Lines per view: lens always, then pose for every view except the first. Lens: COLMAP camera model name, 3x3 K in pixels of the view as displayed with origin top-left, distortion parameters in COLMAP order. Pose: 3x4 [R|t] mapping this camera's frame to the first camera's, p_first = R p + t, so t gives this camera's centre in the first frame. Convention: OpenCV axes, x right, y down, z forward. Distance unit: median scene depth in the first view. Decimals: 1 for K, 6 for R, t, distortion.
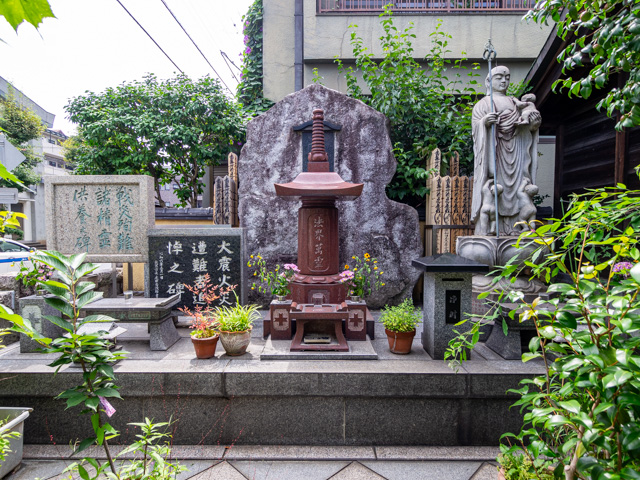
lens RADIAL K [[346.2, 0, 320.0], [0, 346.2, 240.0], [0, 0, 1]] dist [0.003269, -0.000135]
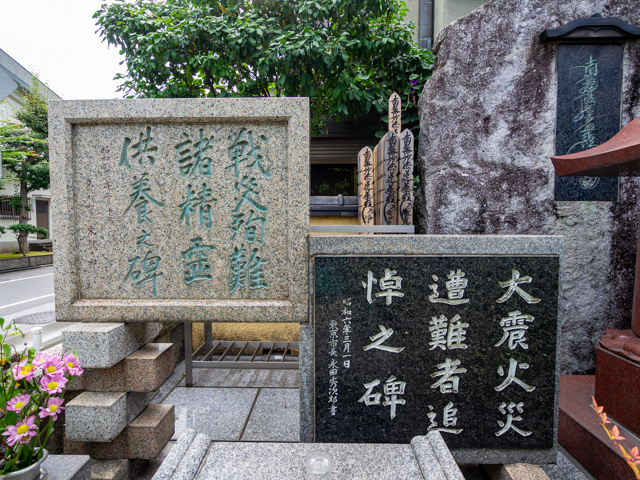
lens RADIAL K [[326.0, 0, 320.0], [0, 326.0, 240.0], [0, 0, 1]] dist [-0.003593, -0.001261]
pose [[0.999836, 0.004520, -0.017534, -0.475939], [-0.004418, 0.999973, 0.005822, -0.030690], [0.017560, -0.005743, 0.999829, 0.631474]]
